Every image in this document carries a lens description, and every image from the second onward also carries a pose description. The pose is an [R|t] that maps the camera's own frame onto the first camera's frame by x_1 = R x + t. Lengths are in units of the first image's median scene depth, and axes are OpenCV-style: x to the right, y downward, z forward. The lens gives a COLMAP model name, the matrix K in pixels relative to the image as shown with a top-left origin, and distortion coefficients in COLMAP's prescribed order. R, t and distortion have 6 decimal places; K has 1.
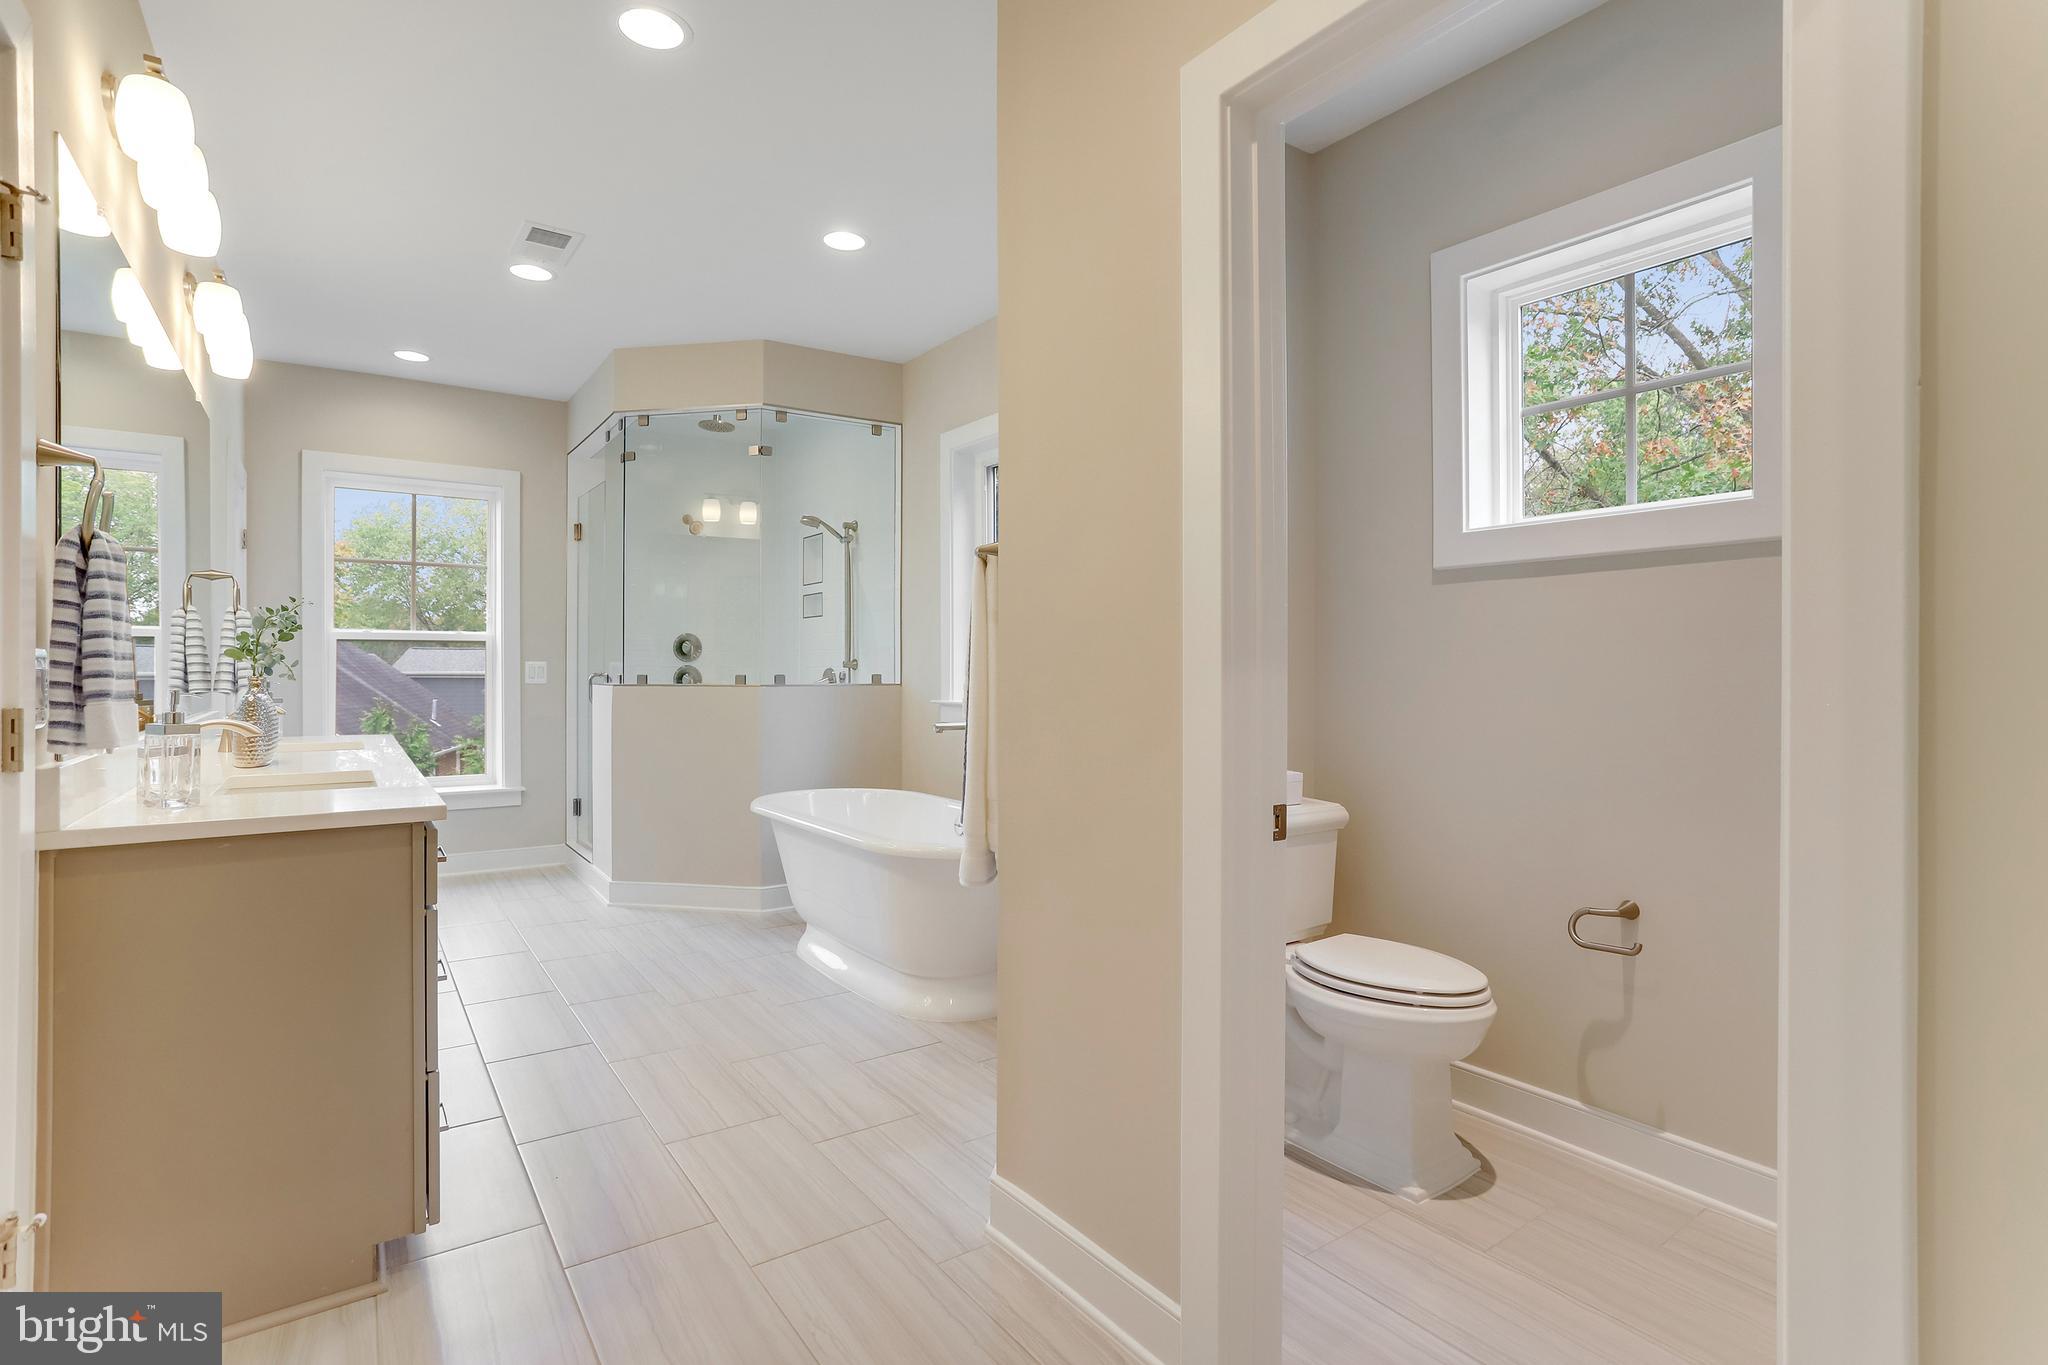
lens RADIAL K [[989.0, 0, 1004.0], [0, 989.0, 668.2], [0, 0, 1]] dist [-0.031576, 0.012538]
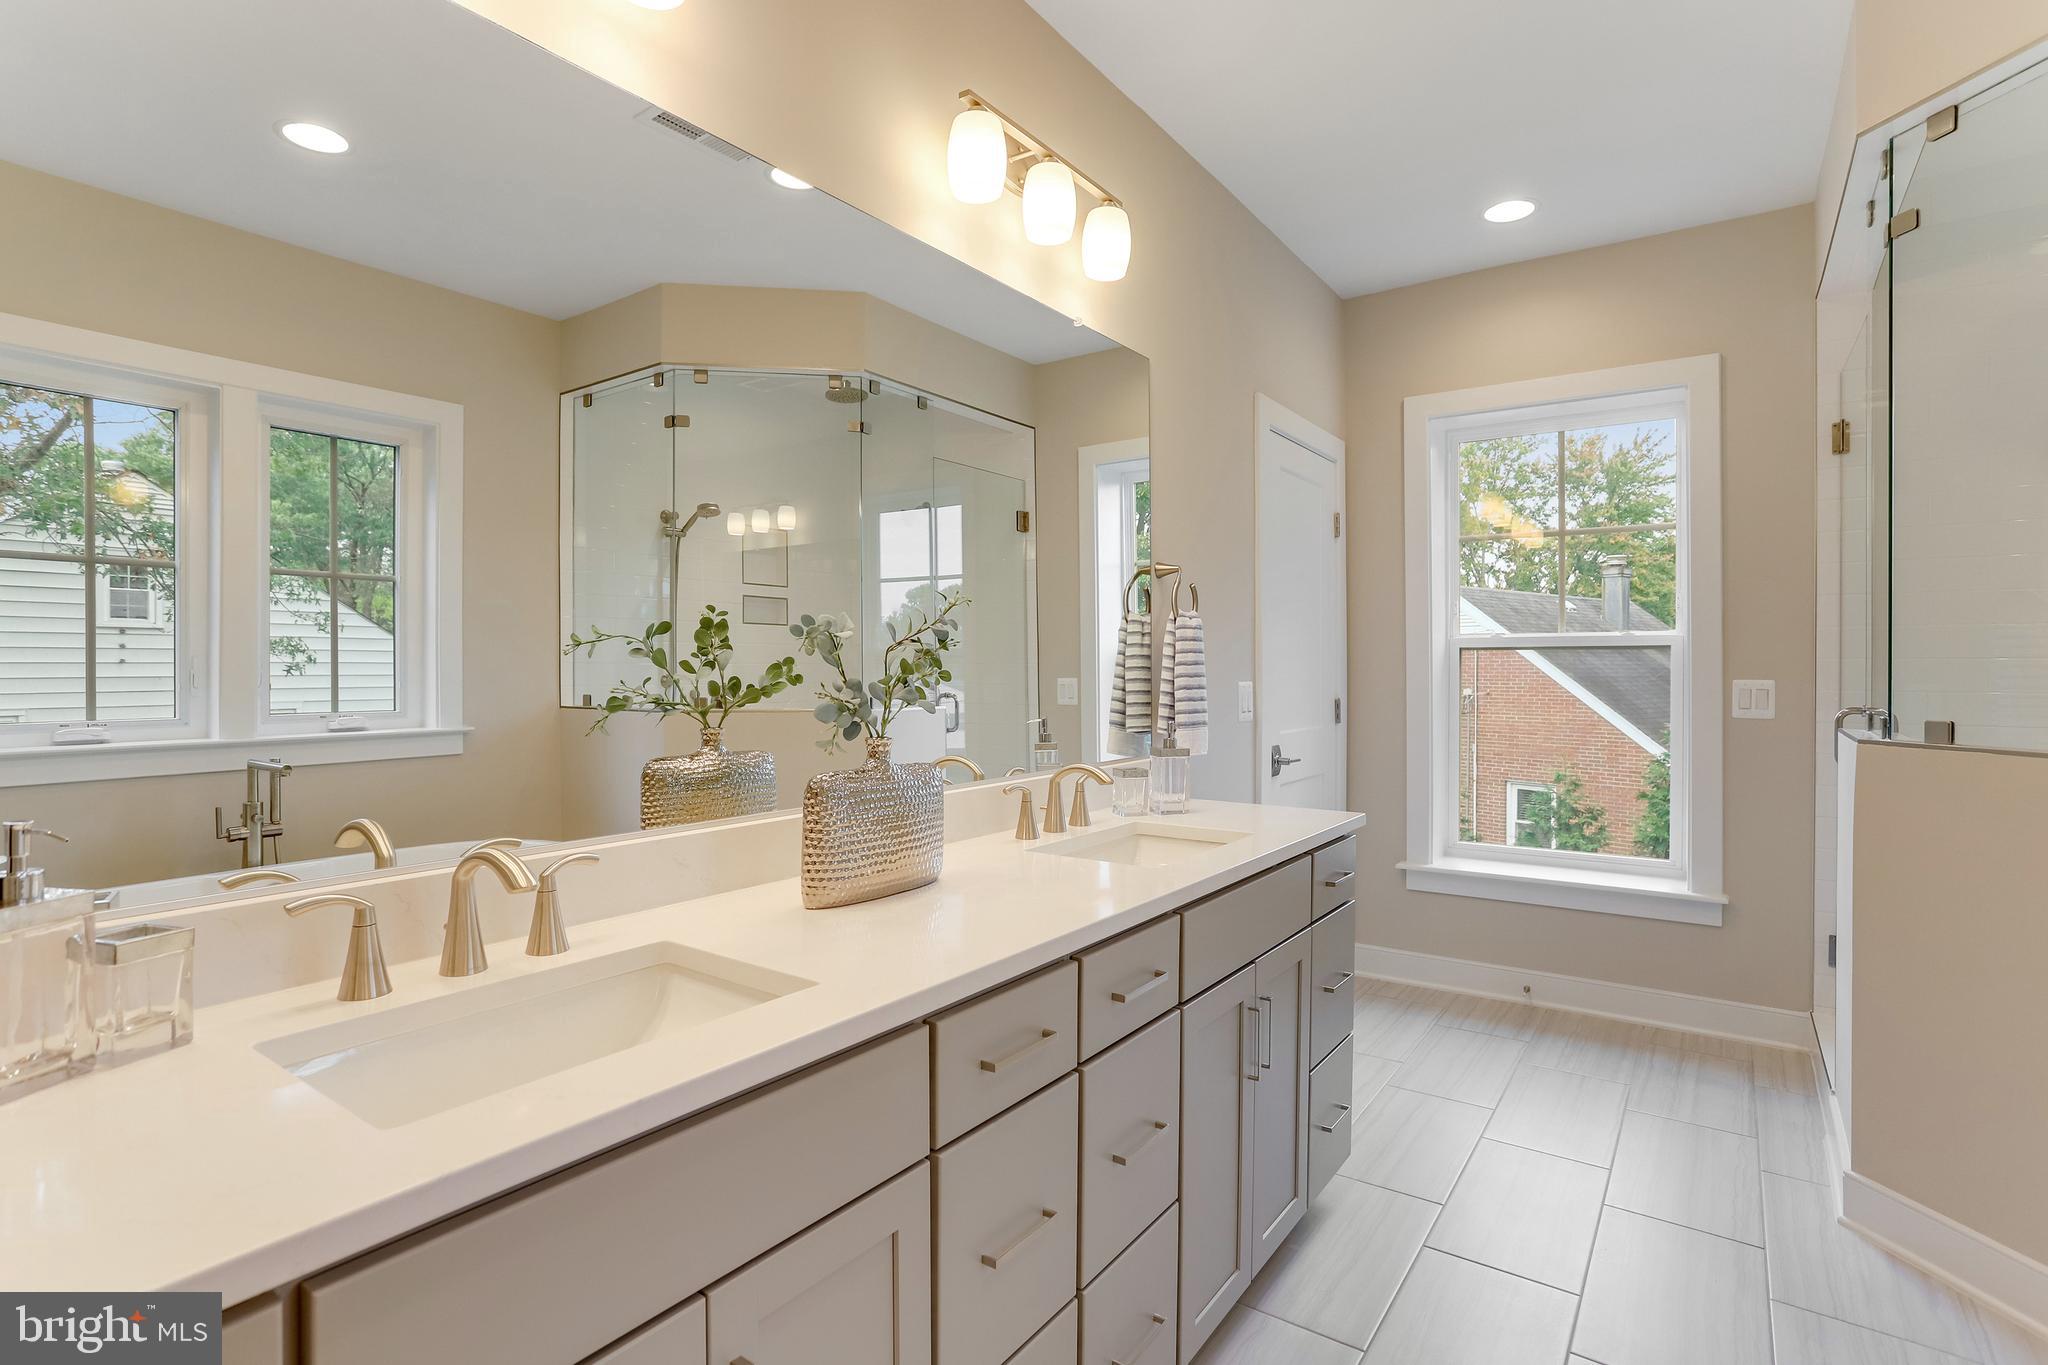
lens RADIAL K [[989.0, 0, 1043.5], [0, 989.0, 672.7], [0, 0, 1]] dist [-0.031576, 0.012538]
pose [[0.350439, 0.004990, -0.936572, -0.097599], [0.001048, 0.999983, 0.005720, -0.015588], [0.936585, -0.002986, 0.350428, 0.442781]]
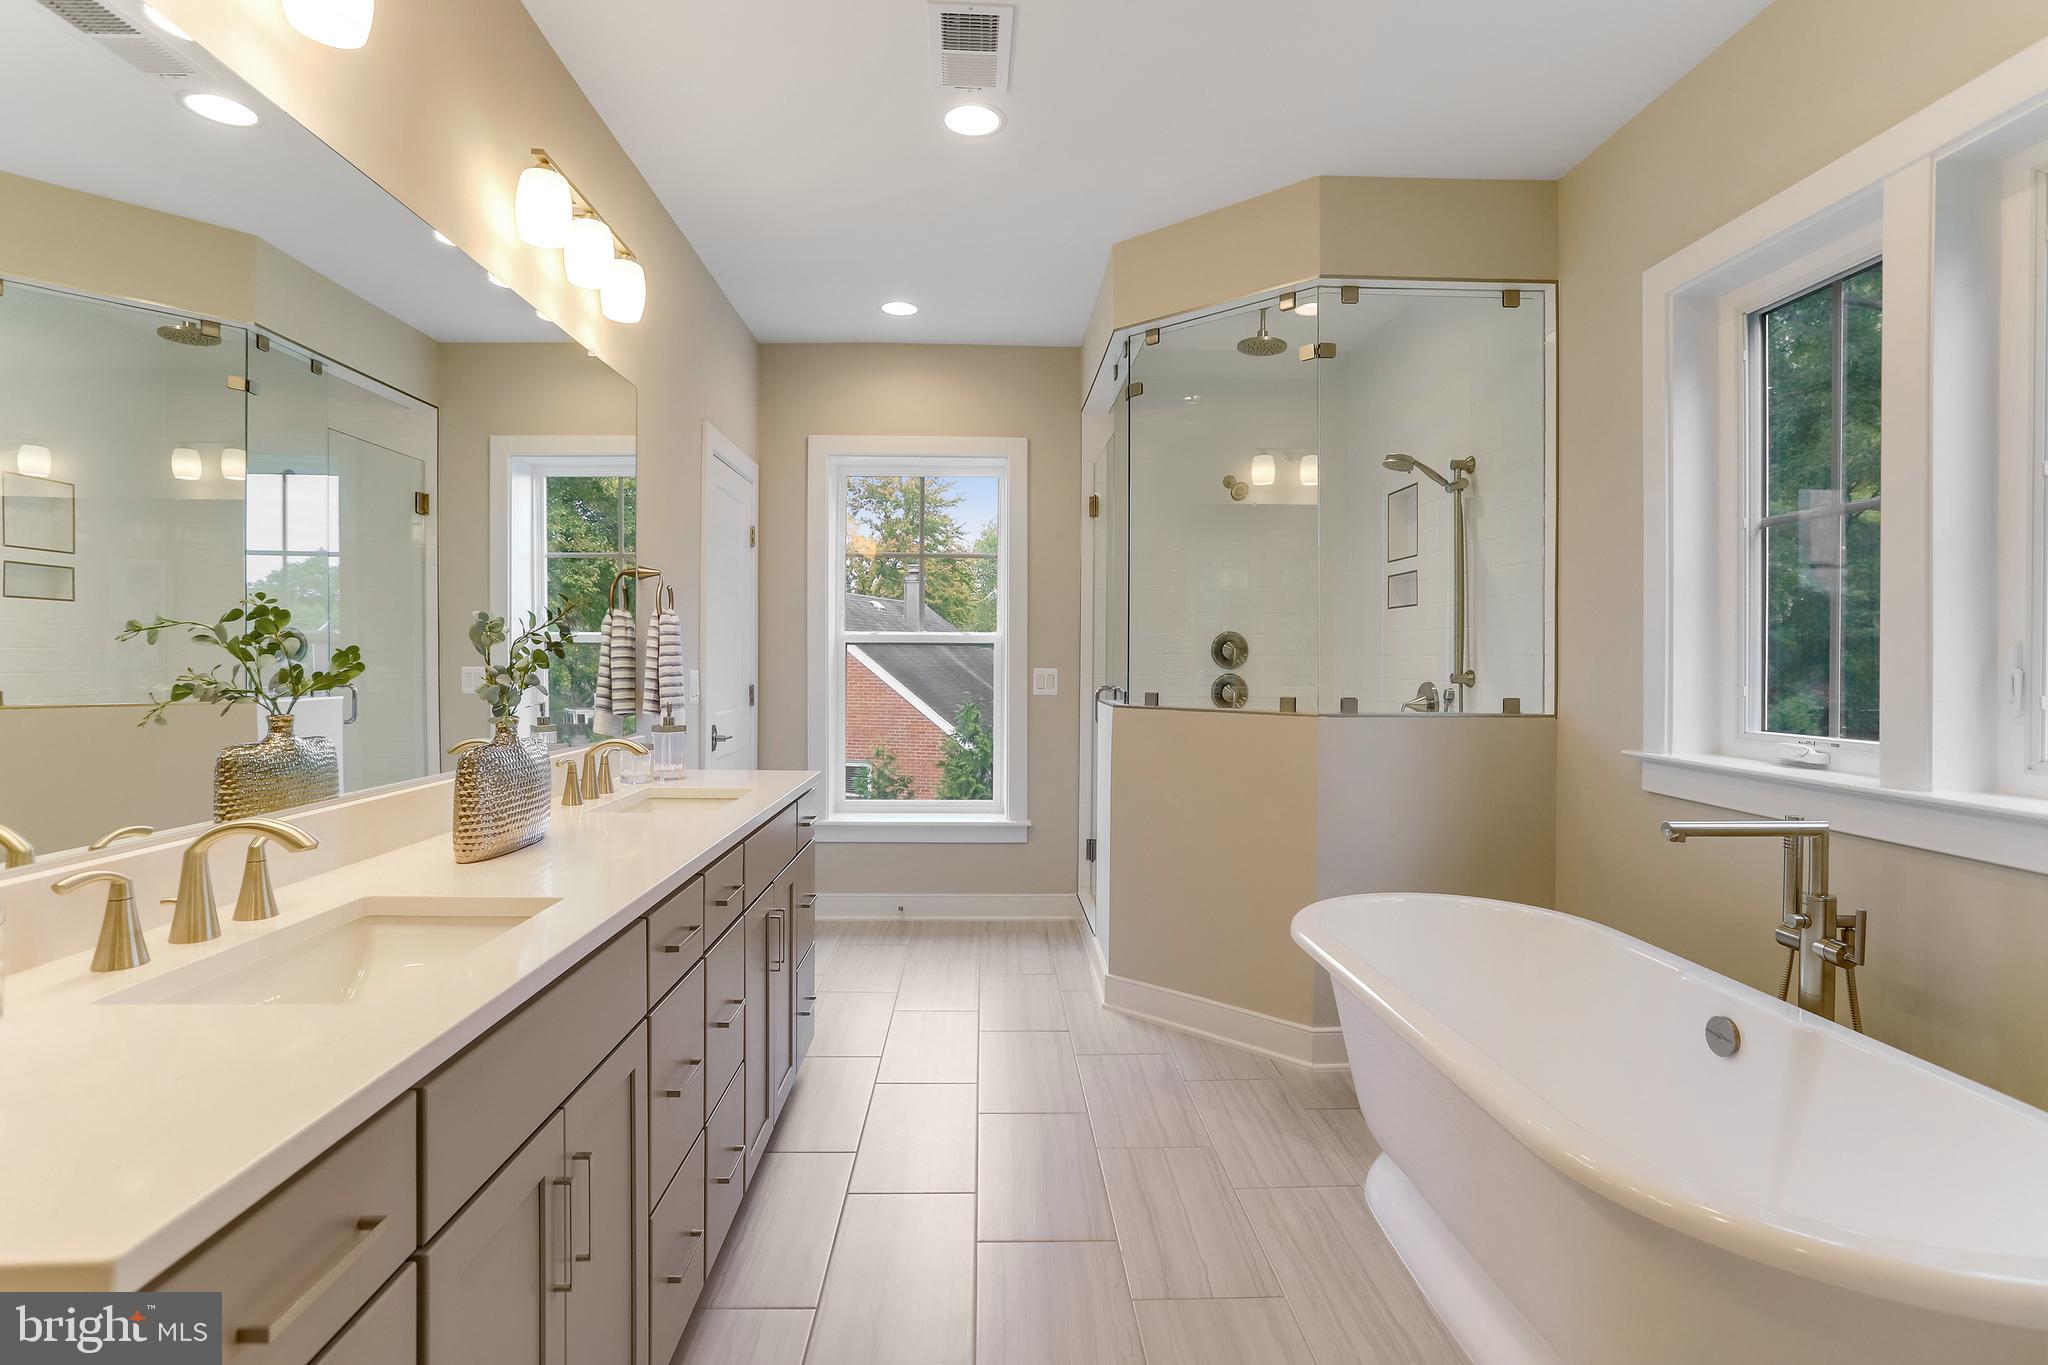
lens RADIAL K [[989.0, 0, 1012.0], [0, 989.0, 662.3], [0, 0, 1]] dist [-0.031576, 0.012538]
pose [[0.841848, 0.006302, -0.539679, -0.058302], [-0.005286, 0.999980, 0.003431, -0.015621], [0.539689, -0.000035, 0.841864, 0.308993]]
